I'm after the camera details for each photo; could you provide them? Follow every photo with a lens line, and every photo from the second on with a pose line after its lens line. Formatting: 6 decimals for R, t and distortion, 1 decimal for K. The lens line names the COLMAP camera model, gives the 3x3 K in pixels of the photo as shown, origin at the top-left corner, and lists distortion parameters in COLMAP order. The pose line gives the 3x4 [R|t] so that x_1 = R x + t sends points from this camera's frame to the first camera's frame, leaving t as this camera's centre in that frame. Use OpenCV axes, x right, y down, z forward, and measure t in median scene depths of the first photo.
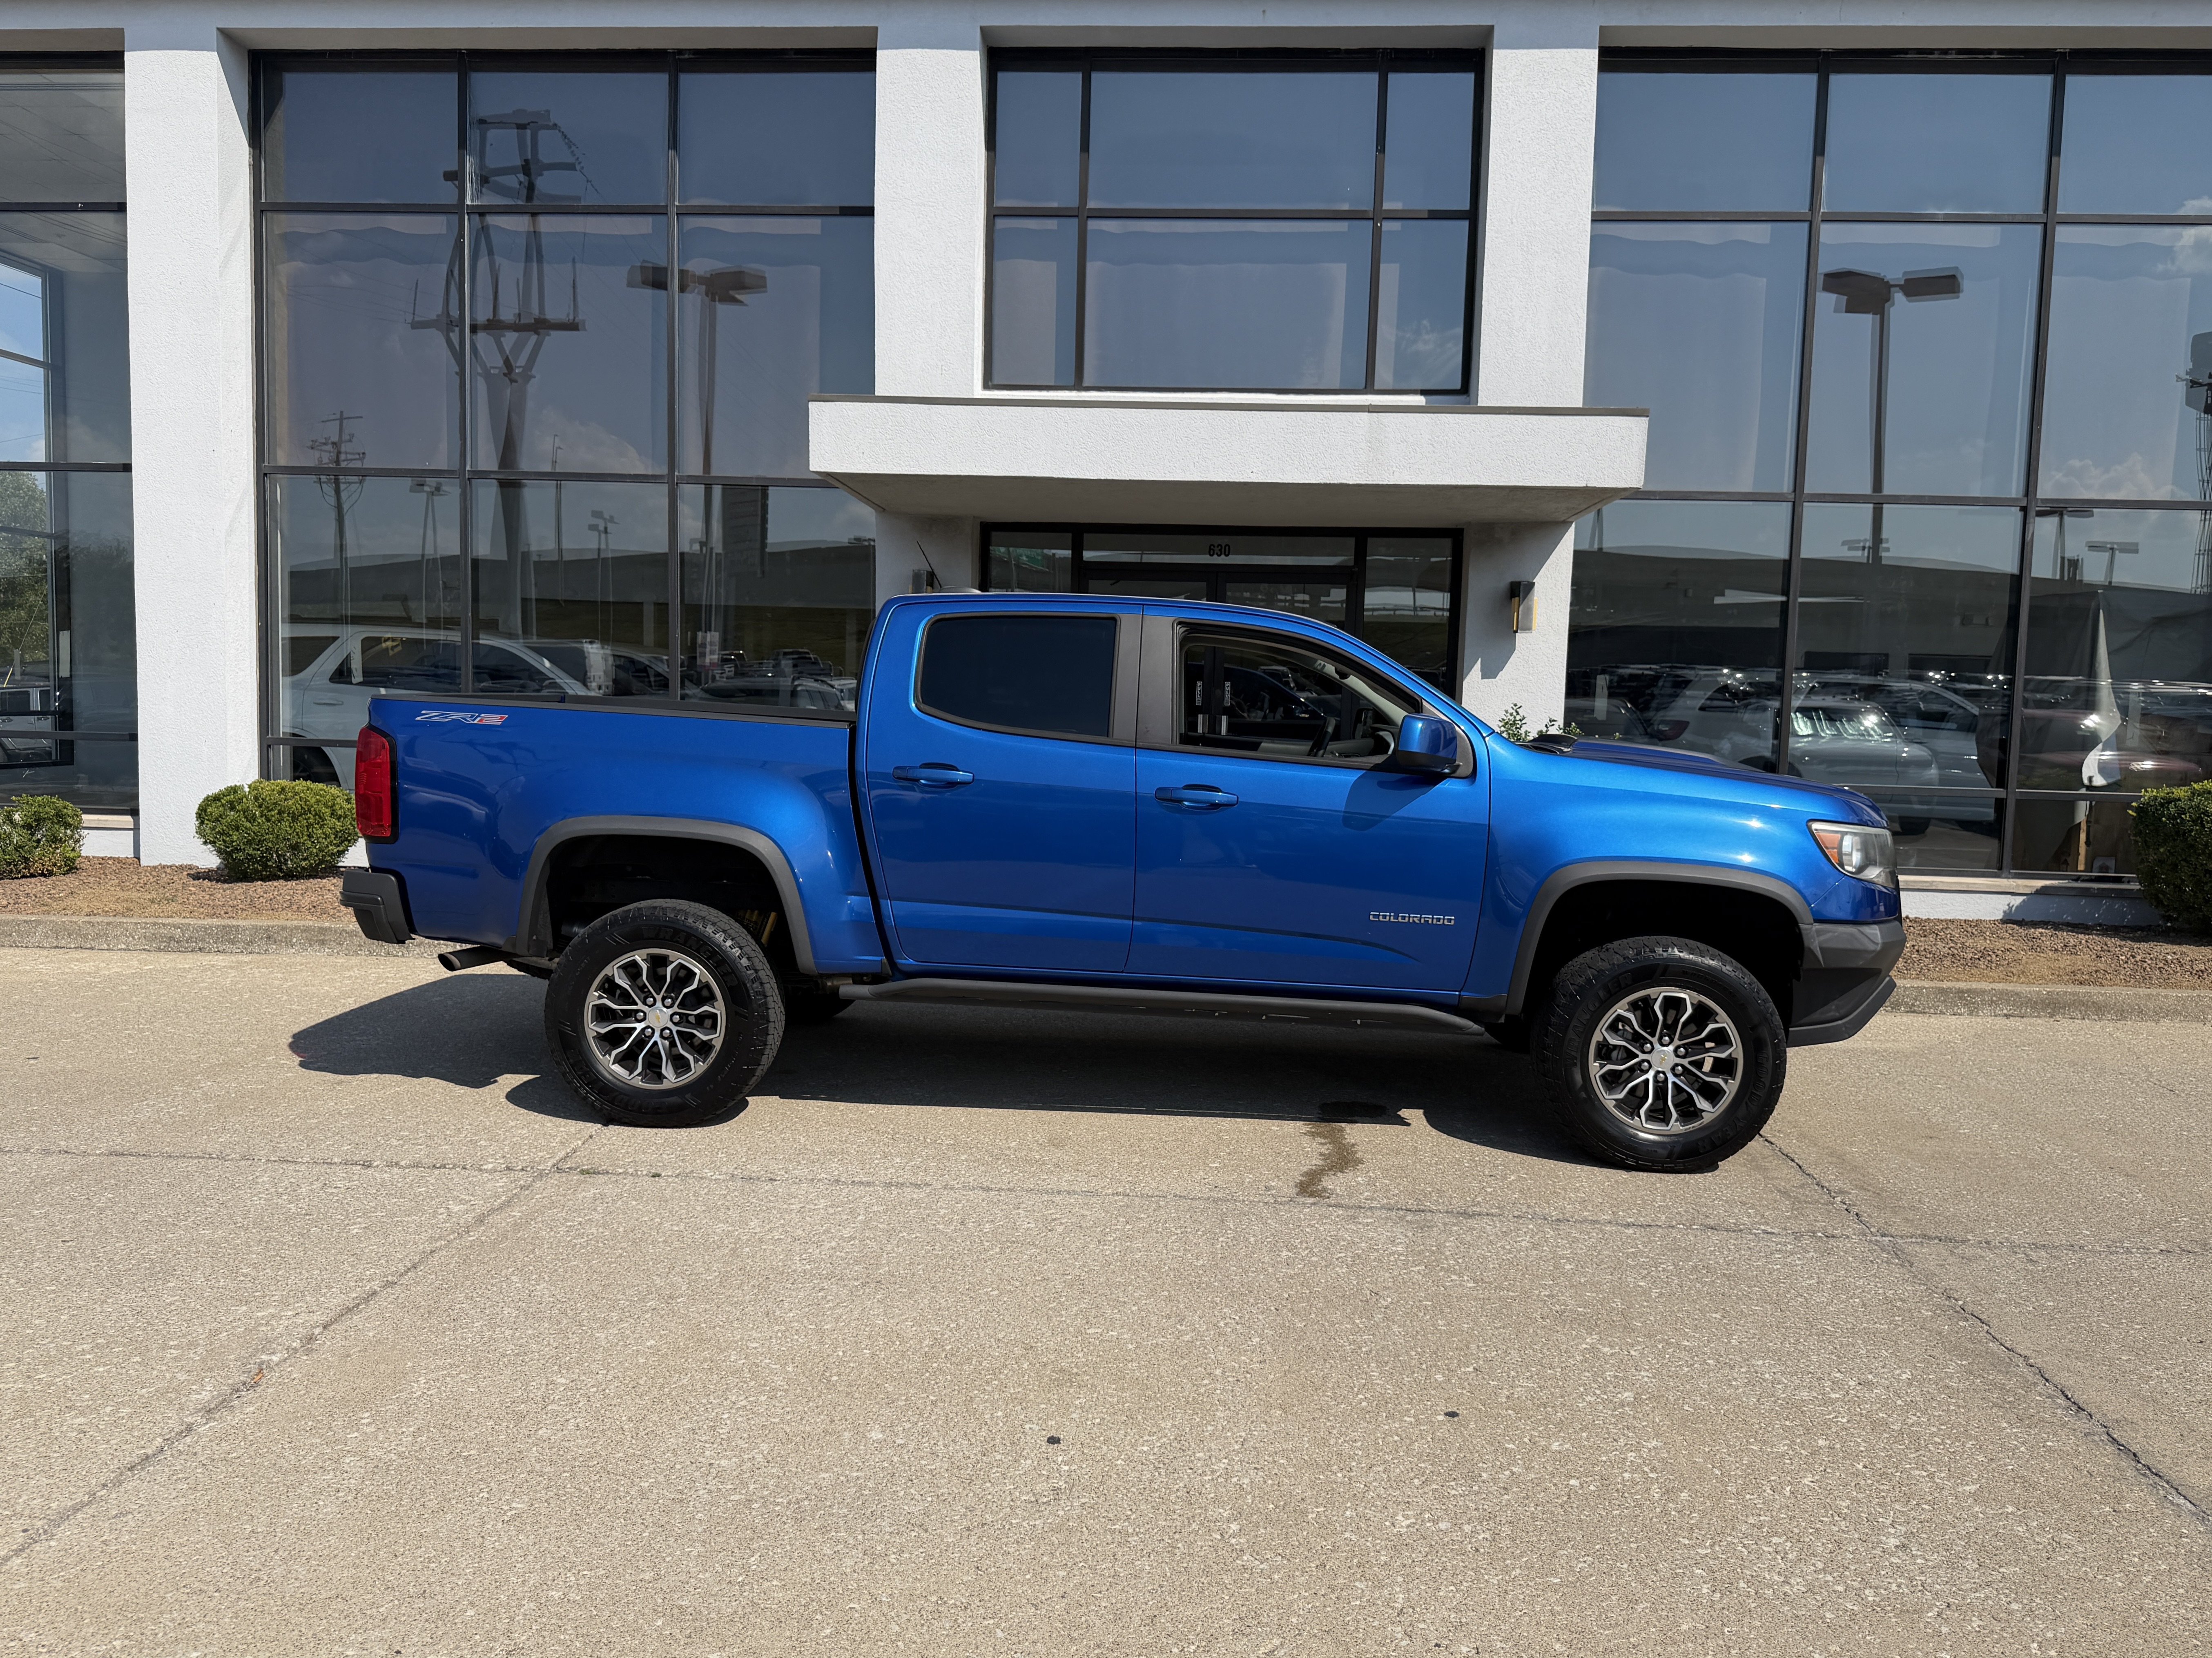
lens RADIAL K [[1613.9, 0, 1102.8], [0, 1613.9, 836.2], [0, 0, 1]] dist [0.133242, -0.217185]
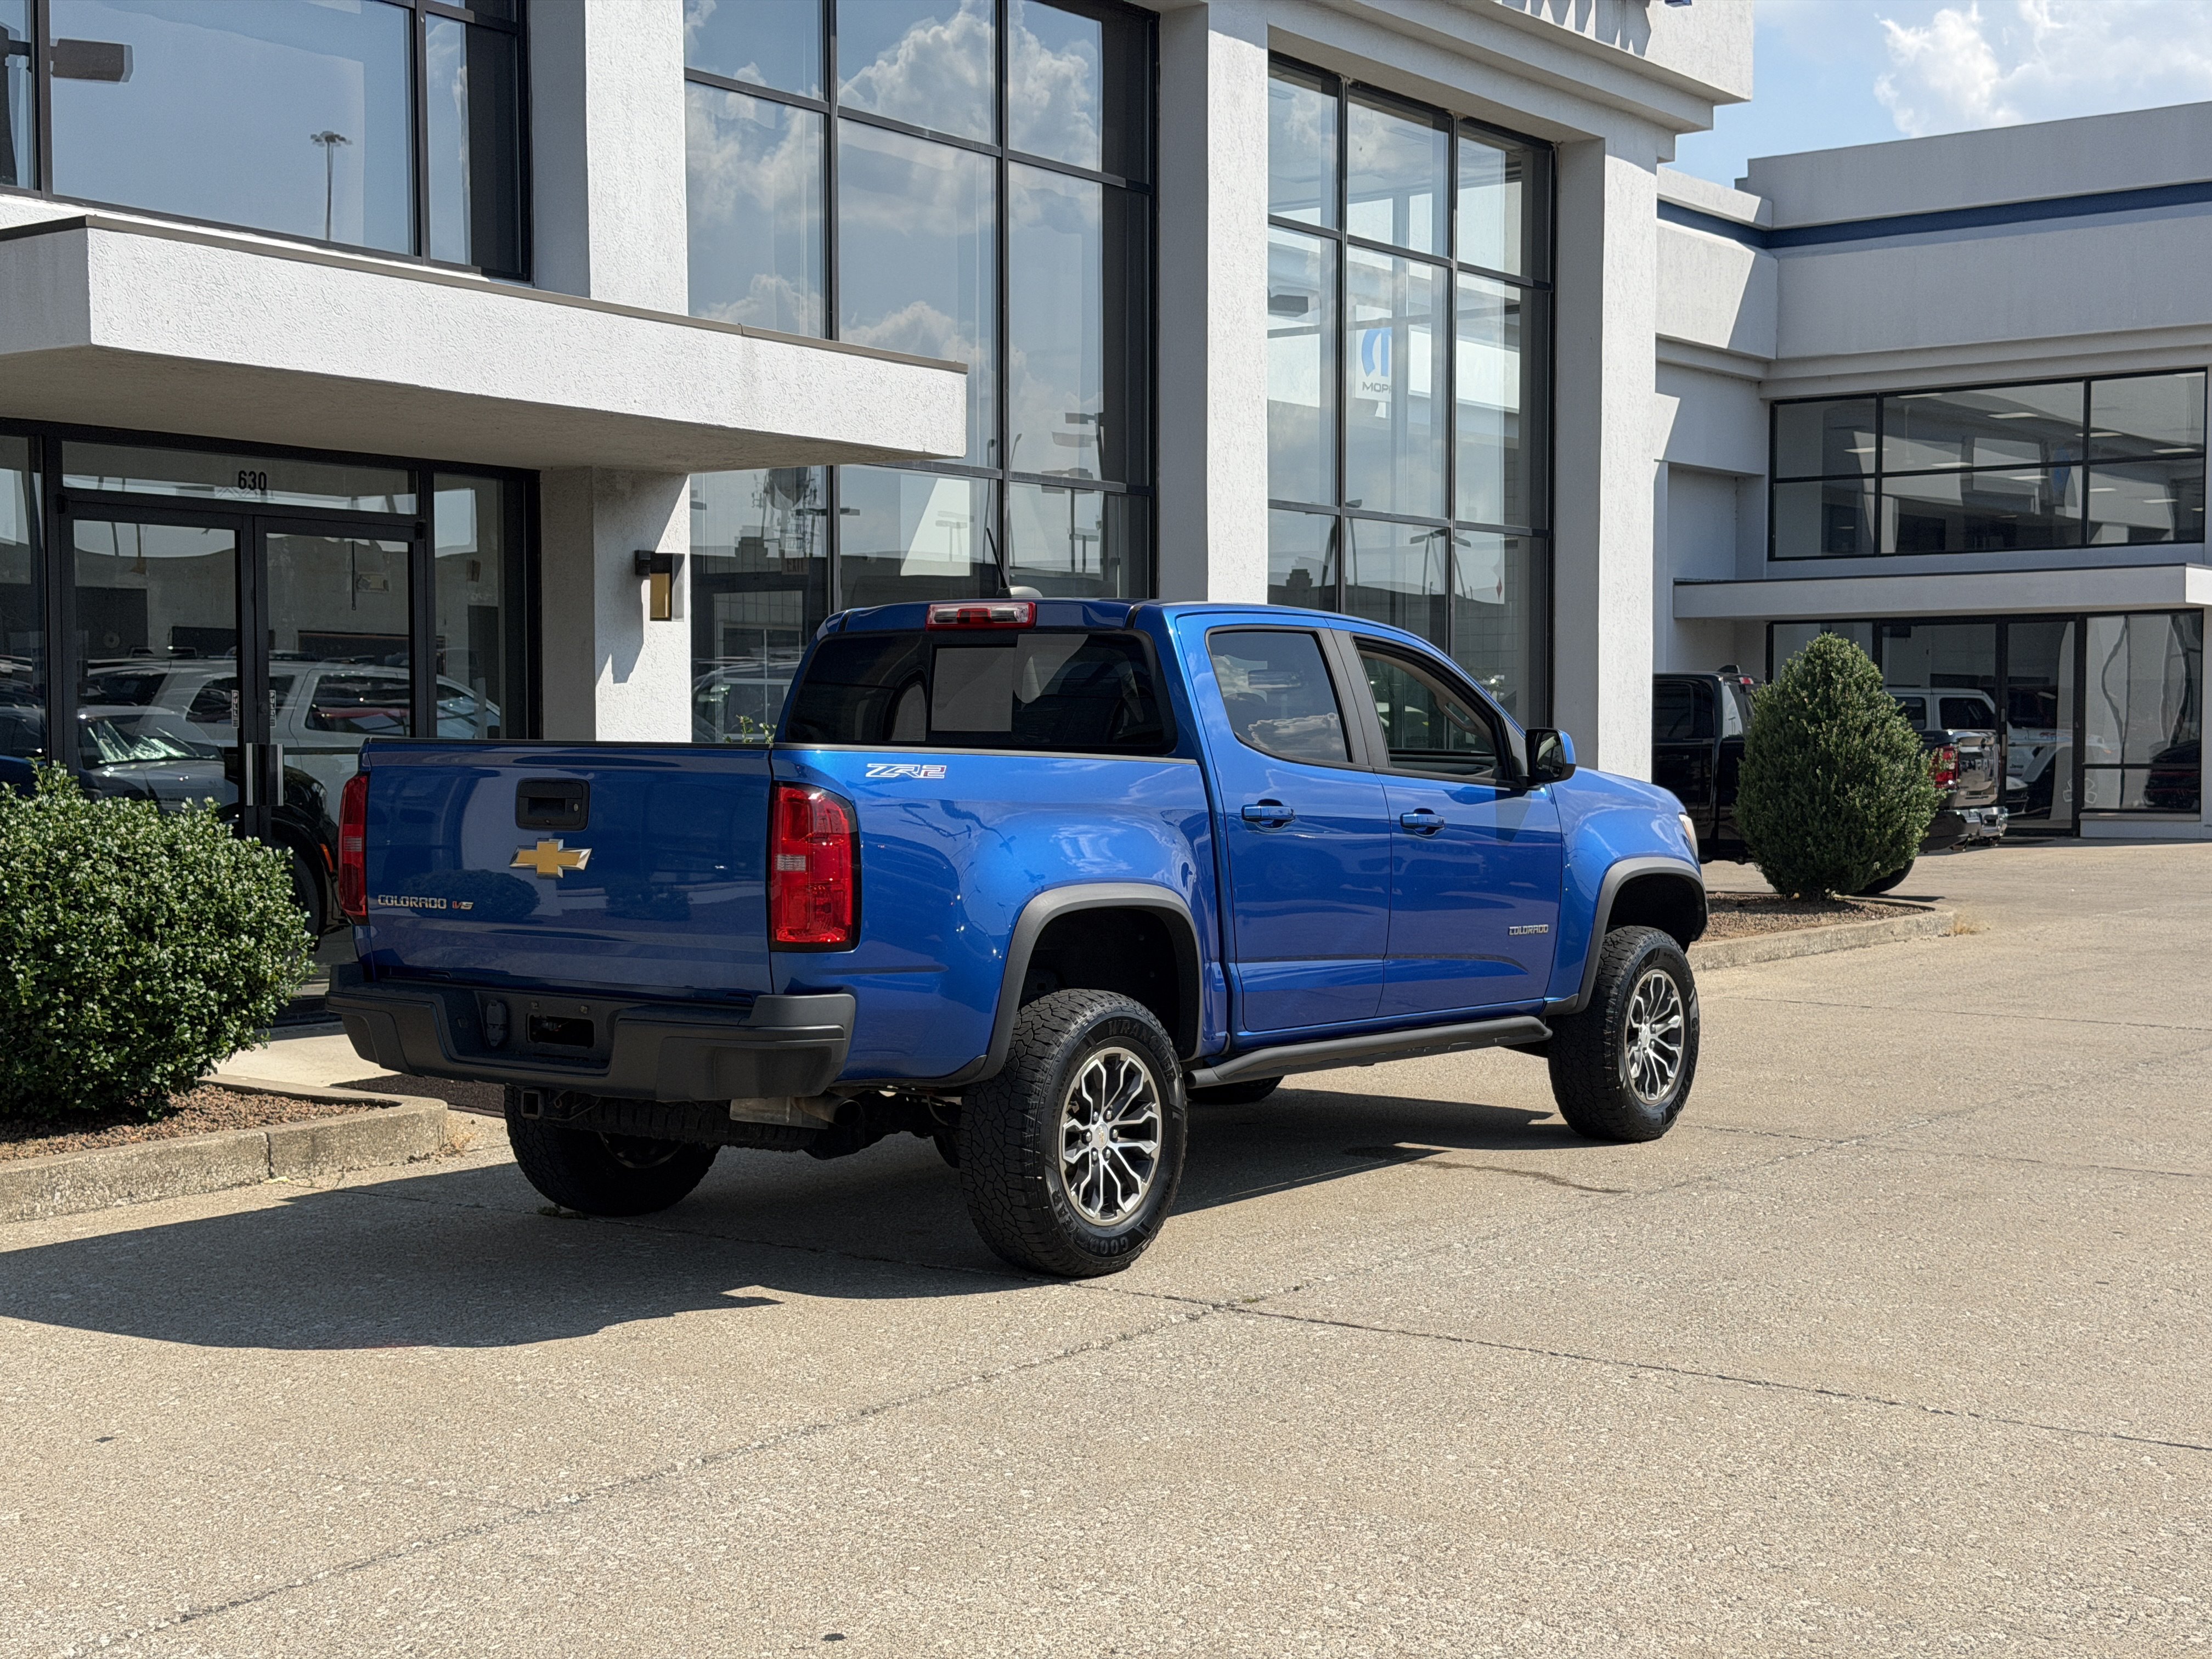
lens RADIAL K [[3083.6, 0, 1106.0], [0, 3083.6, 829.5], [0, 0, 1]] dist [0.135860, 0.041683]
pose [[0.525697, -0.054140, 0.848947, -1.592740], [0.085854, 0.996254, 0.010370, -0.054977], [-0.846328, 0.067435, 0.528376, 0.194359]]
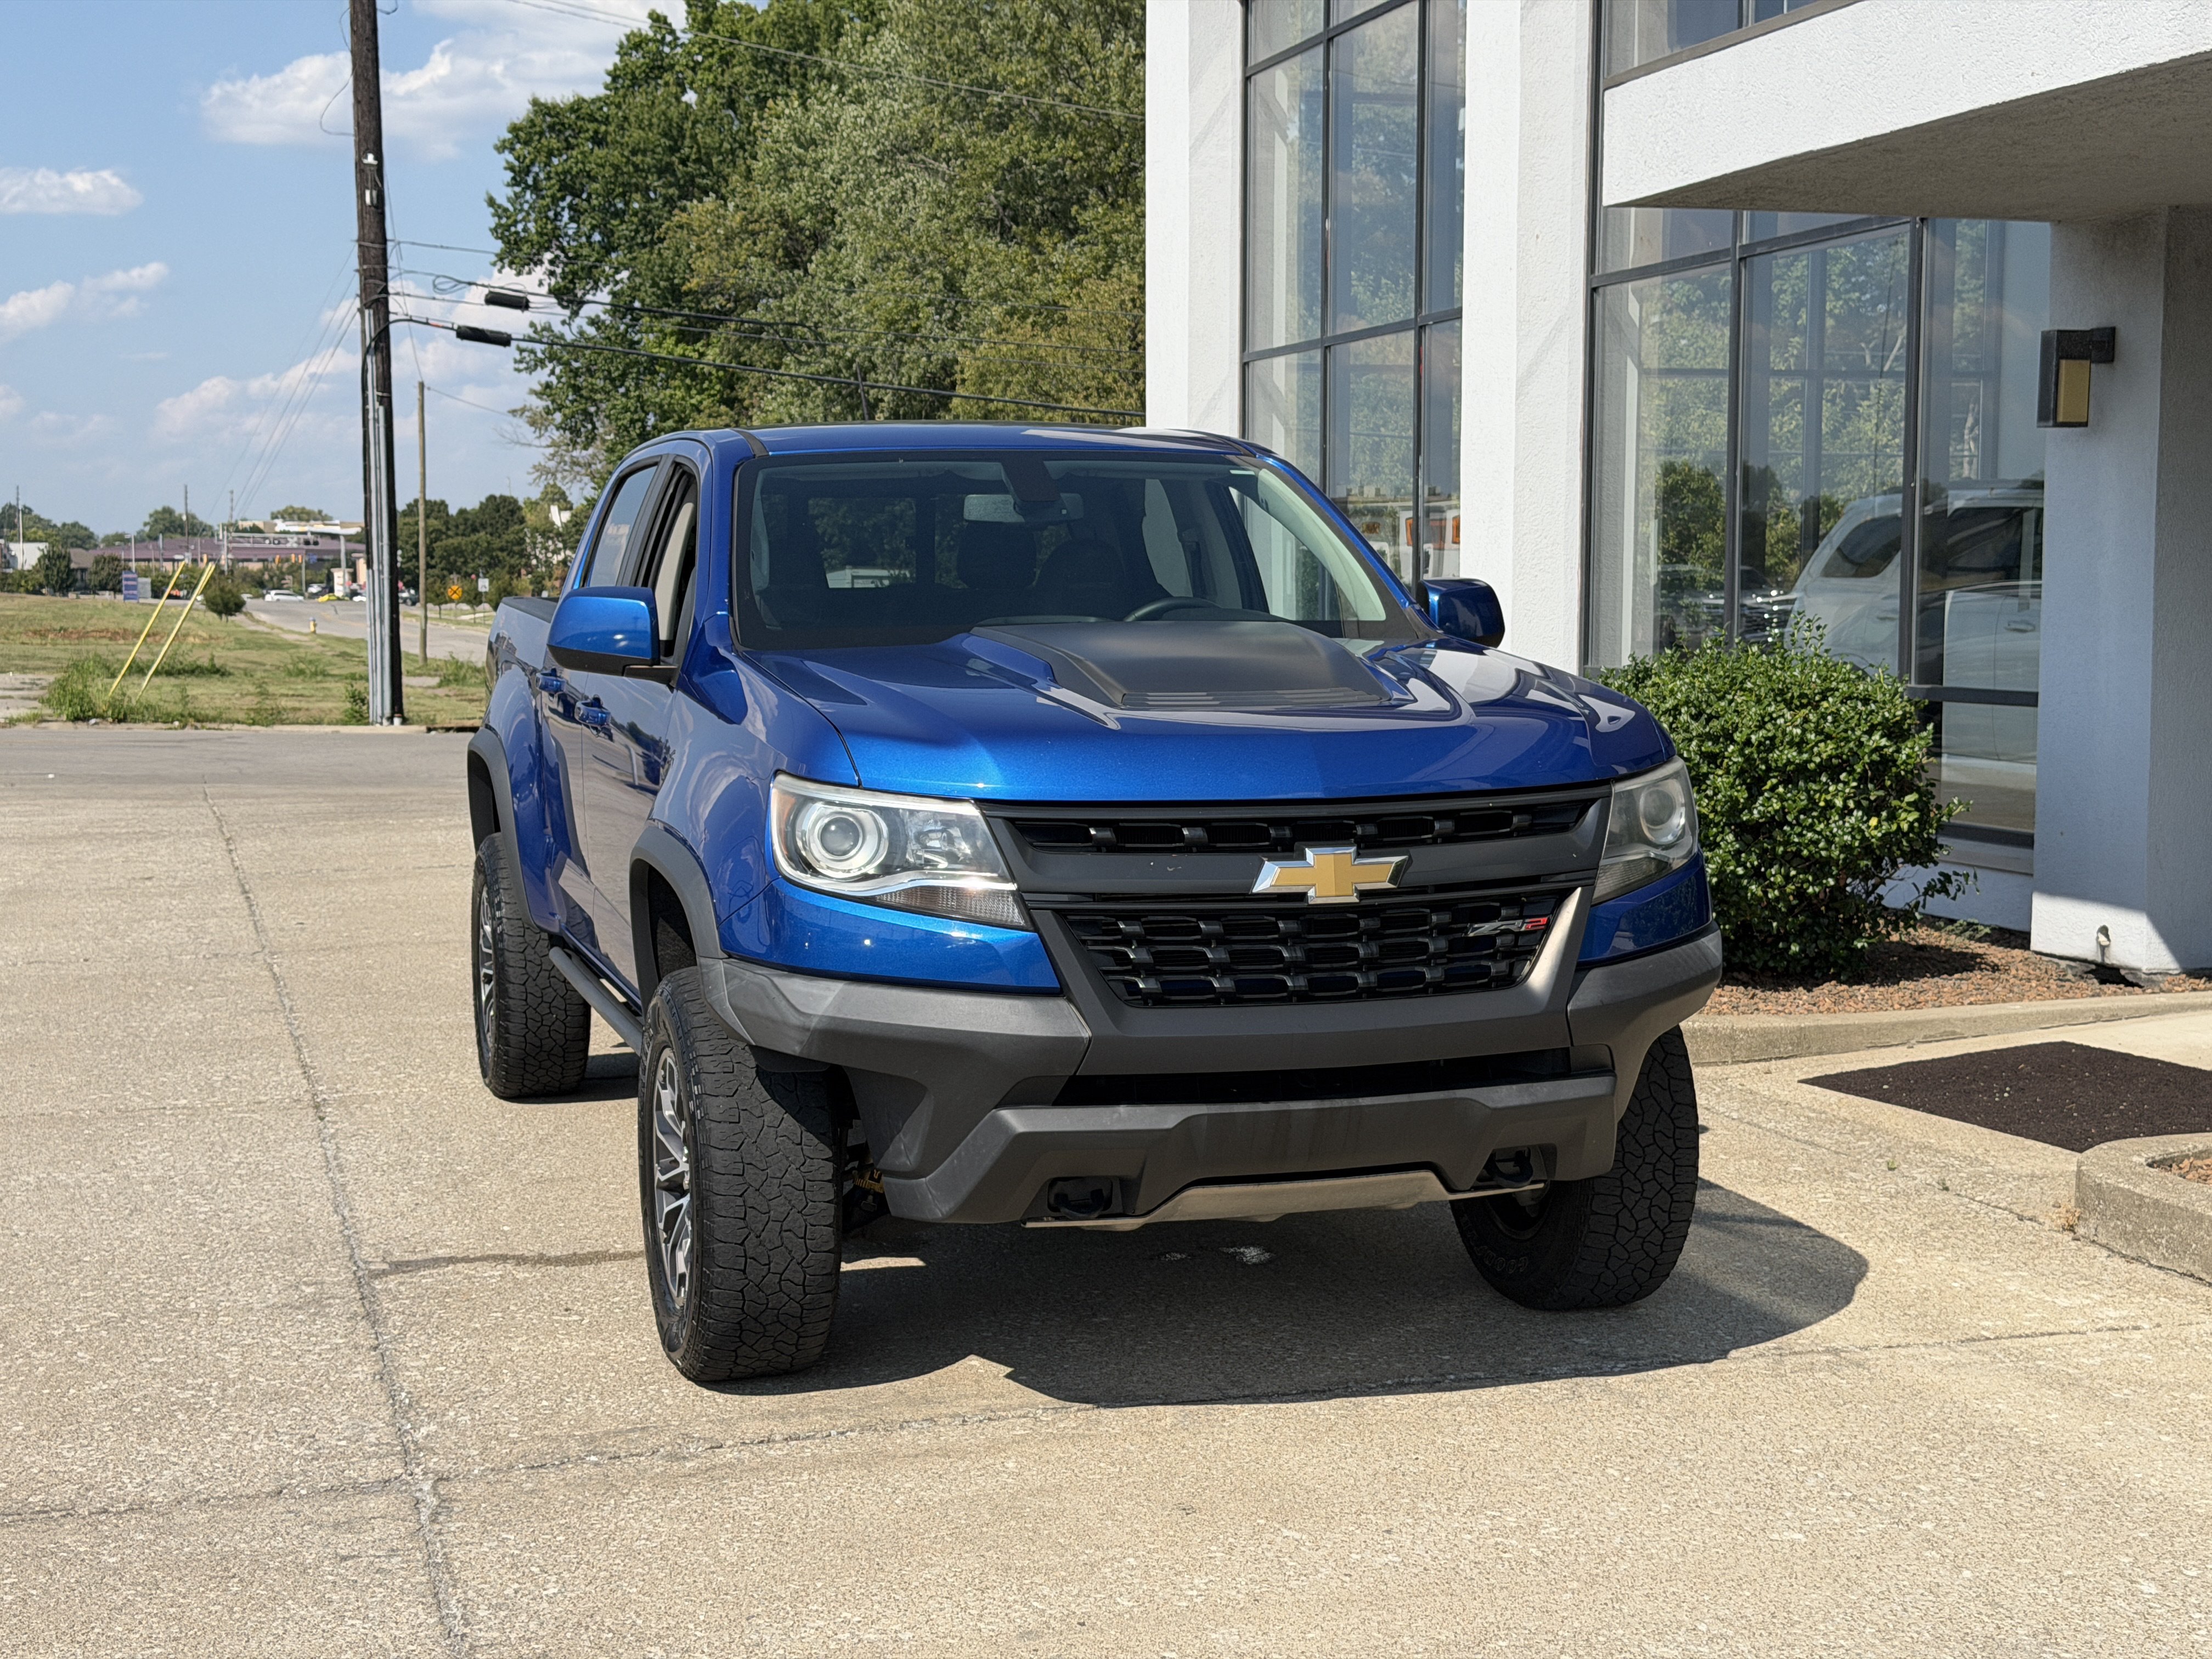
lens RADIAL K [[3065.0, 0, 1099.9], [0, 3065.0, 824.4], [0, 0, 1]] dist [0.211191, -0.510879]
pose [[0.355253, 0.045623, -0.933656, 1.391917], [-0.064482, 0.997625, 0.024214, -0.023916], [0.932544, 0.051602, 0.357351, 0.729220]]
